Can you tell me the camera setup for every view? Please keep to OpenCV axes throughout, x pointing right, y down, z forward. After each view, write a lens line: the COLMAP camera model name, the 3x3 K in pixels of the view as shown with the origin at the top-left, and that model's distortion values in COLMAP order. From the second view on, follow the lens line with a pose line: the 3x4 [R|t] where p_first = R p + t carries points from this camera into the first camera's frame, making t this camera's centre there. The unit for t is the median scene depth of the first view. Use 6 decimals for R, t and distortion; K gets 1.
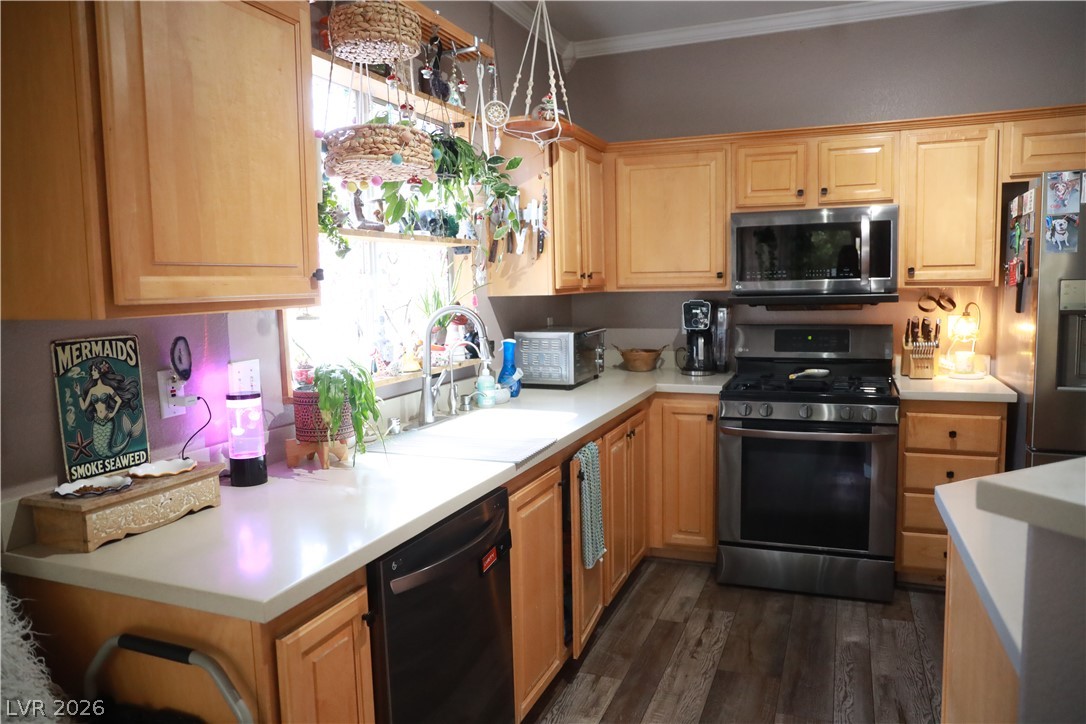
lens RADIAL K [[742.8, 0, 543.0], [0, 742.8, 362.0], [0, 0, 1]] dist [-0.094263, 0.065331]
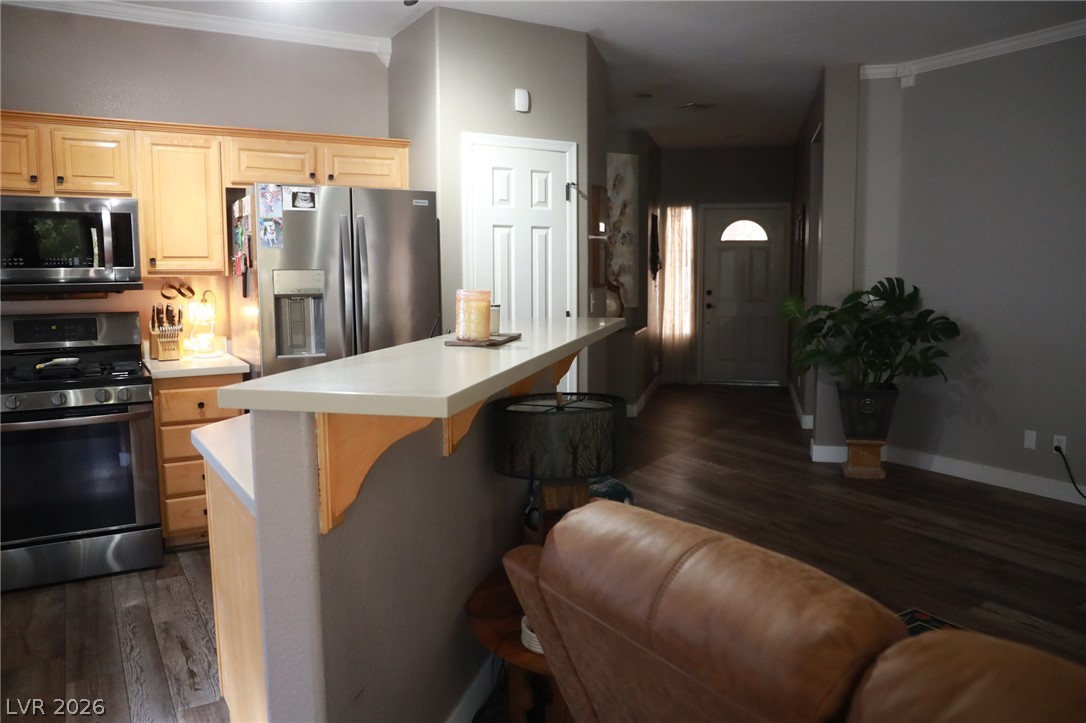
lens RADIAL K [[818.6, 0, 543.0], [0, 818.6, 361.5], [0, 0, 1]] dist [-0.080801, 0.068565]
pose [[0.604120, -0.064159, 0.794306, -0.109910], [0.071461, 0.997100, 0.026189, 0.035269], [-0.793682, 0.040940, 0.606953, -0.191600]]
